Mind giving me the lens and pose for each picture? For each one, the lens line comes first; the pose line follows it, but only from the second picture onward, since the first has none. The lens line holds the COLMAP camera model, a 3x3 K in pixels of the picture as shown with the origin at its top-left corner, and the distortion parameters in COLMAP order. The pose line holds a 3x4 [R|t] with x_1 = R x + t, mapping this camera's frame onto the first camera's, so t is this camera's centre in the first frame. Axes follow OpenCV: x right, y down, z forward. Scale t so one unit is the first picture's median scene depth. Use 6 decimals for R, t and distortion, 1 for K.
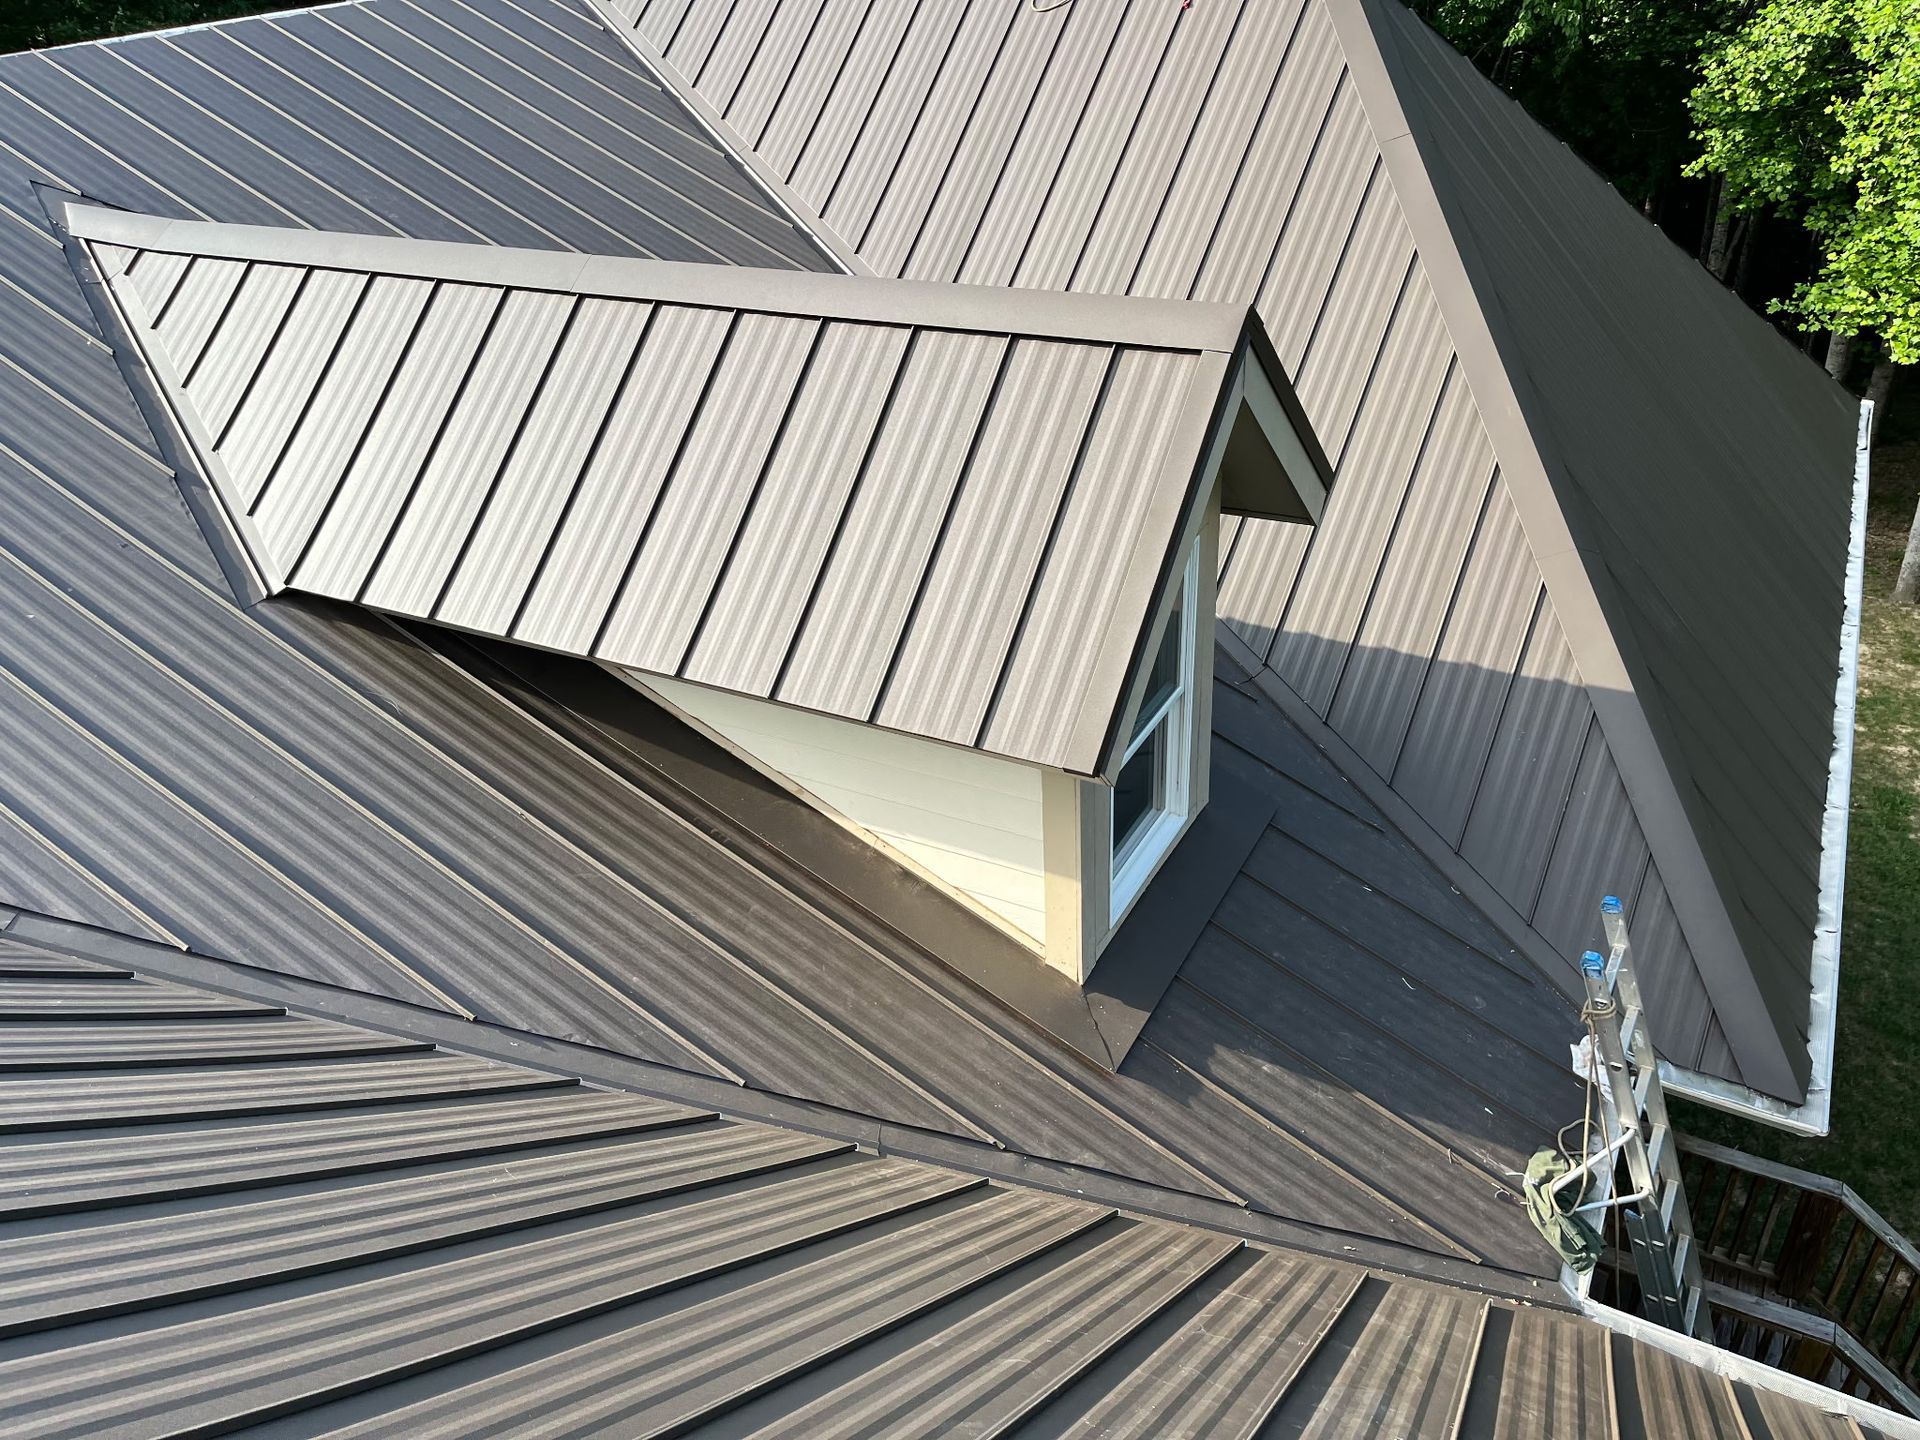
lens RADIAL K [[1445.5, 0, 968.4], [0, 1445.5, 726.2], [0, 0, 1]] dist [0.072447, -0.098775]
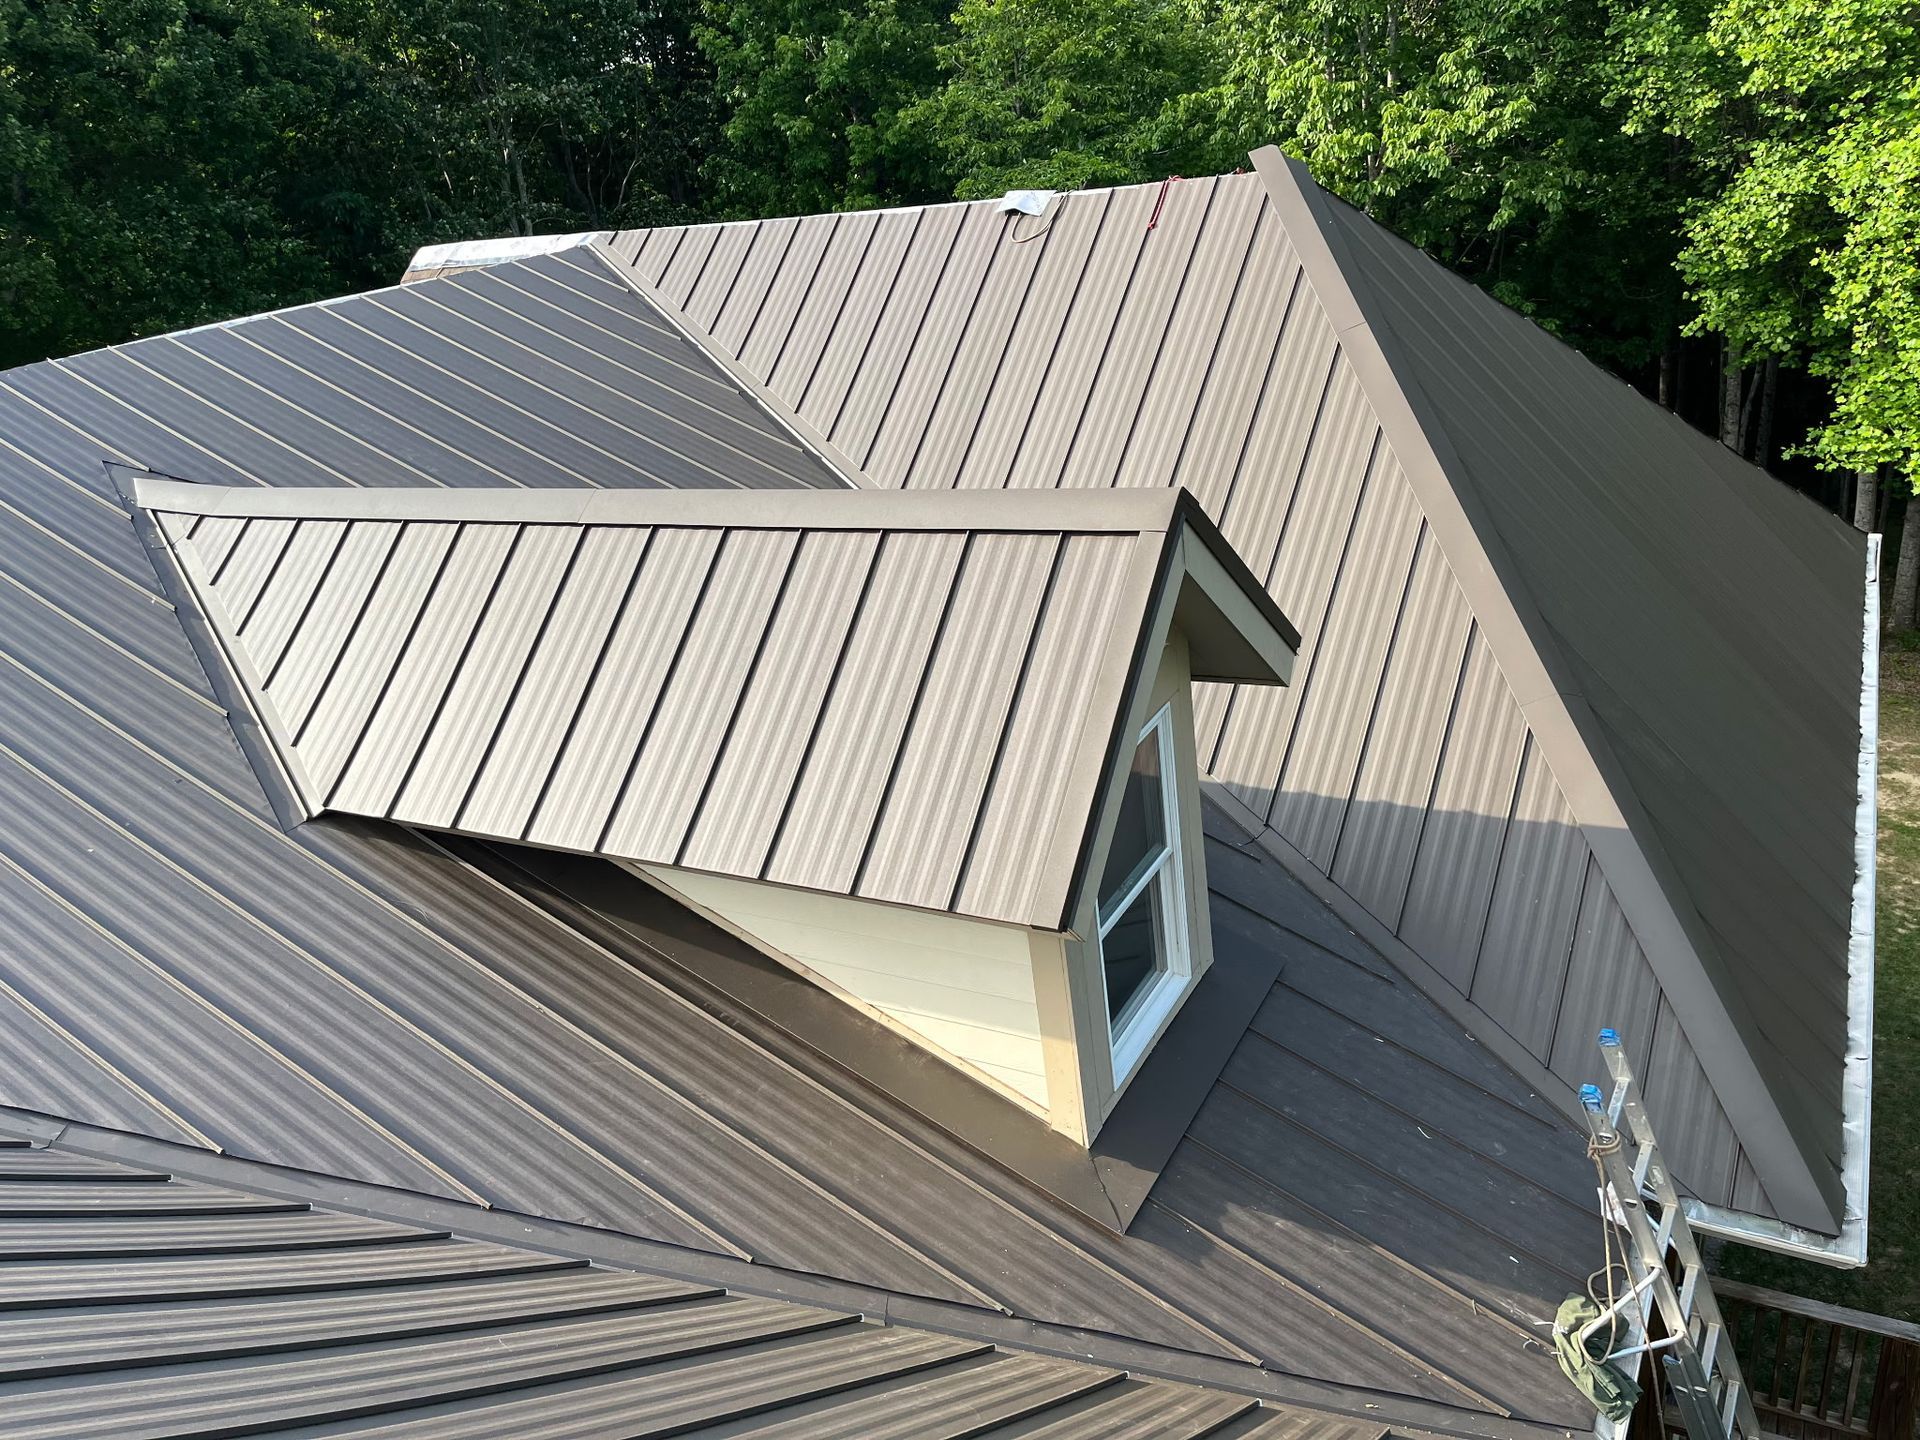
lens RADIAL K [[1445.5, 0, 959.2], [0, 1445.5, 729.8], [0, 0, 1]] dist [0.072447, -0.098775]
pose [[0.996597, -0.067496, -0.047322, 0.055323], [0.060672, 0.989231, -0.133197, 0.019061], [0.055803, 0.129873, 0.989959, -0.047254]]
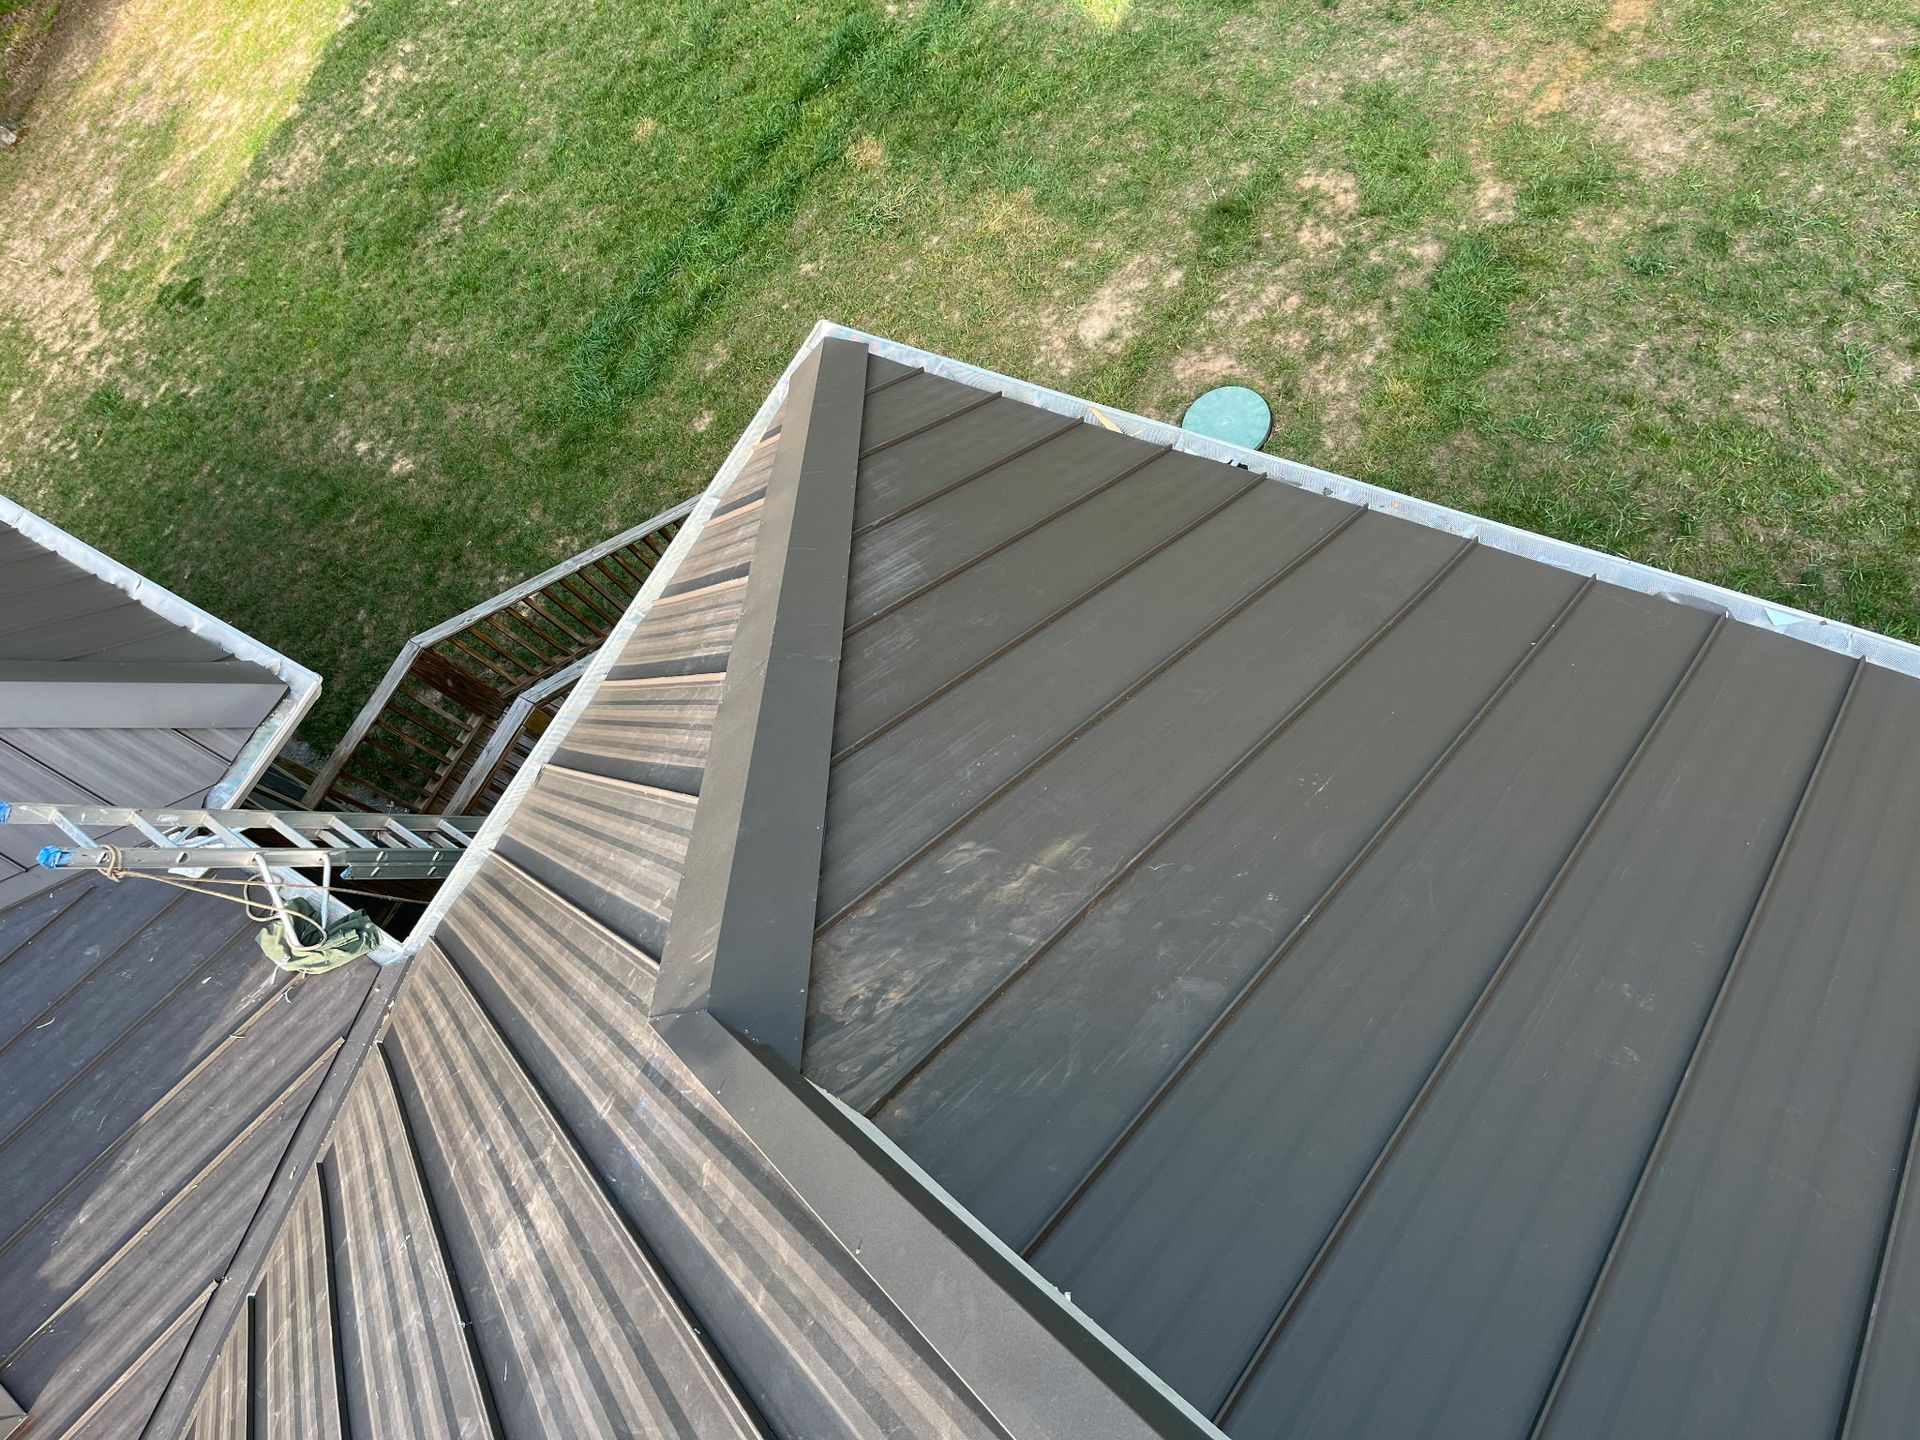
lens RADIAL K [[1445.5, 0, 970.7], [0, 1445.5, 724.7], [0, 0, 1]] dist [0.072447, -0.098775]
pose [[0.055555, -0.901298, 0.429623, 0.122537], [0.769807, 0.312688, 0.556439, 0.061350], [-0.635855, 0.299814, 0.711196, -0.067297]]
